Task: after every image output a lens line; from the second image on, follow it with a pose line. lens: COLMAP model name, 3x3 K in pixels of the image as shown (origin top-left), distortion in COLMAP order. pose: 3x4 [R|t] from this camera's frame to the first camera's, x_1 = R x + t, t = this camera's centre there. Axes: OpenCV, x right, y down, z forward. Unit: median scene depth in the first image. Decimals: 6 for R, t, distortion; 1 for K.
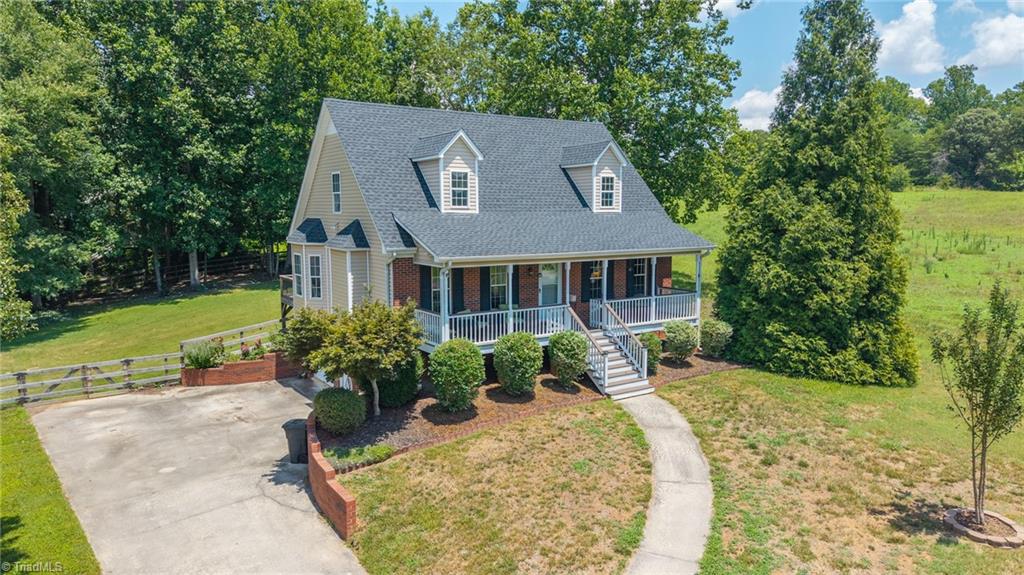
lens RADIAL K [[686.5, 0, 512.1], [0, 686.5, 289.2], [0, 0, 1]] dist [0.033288, -0.045424]
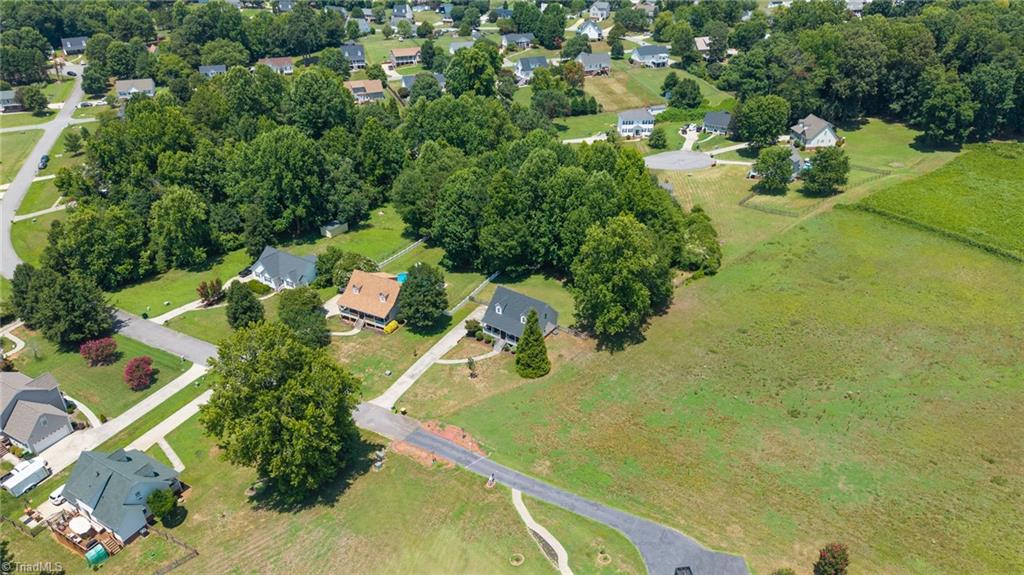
lens RADIAL K [[686.5, 0, 511.2], [0, 686.5, 286.9], [0, 0, 1]] dist [0.033288, -0.045424]
pose [[0.345355, 0.469795, -0.812418, 5.049769], [-0.107710, 0.879803, 0.462974, -3.308993], [0.932271, -0.072385, 0.354446, -1.135329]]
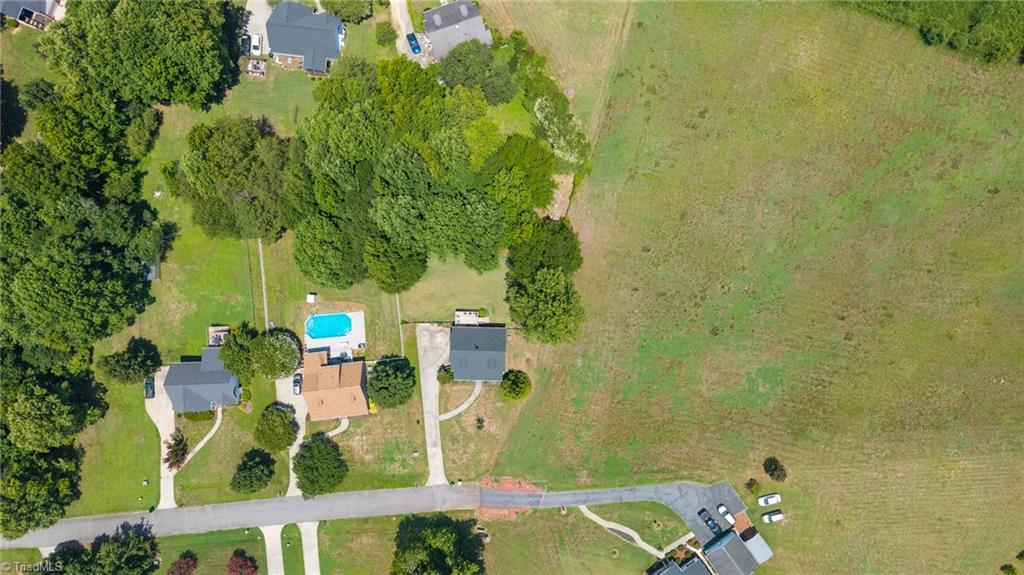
lens RADIAL K [[686.5, 0, 509.5], [0, 686.5, 285.7], [0, 0, 1]] dist [0.033288, -0.045424]
pose [[0.820367, 0.571837, -0.000974, -0.170482], [-0.070120, 0.102286, 0.992281, -7.222339], [0.567522, -0.813966, 0.124009, 1.079106]]
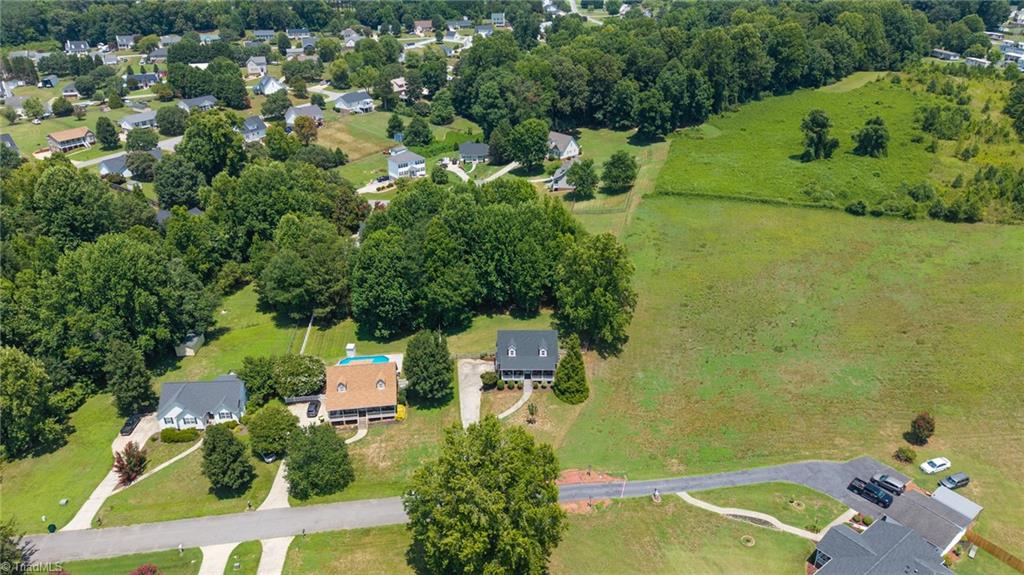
lens RADIAL K [[686.5, 0, 513.7], [0, 686.5, 283.7], [0, 0, 1]] dist [0.033288, -0.045424]
pose [[0.830258, 0.247012, -0.499656, 2.932961], [-0.064090, 0.932801, 0.354647, -2.985219], [0.553682, -0.262425, 0.790297, -3.815188]]
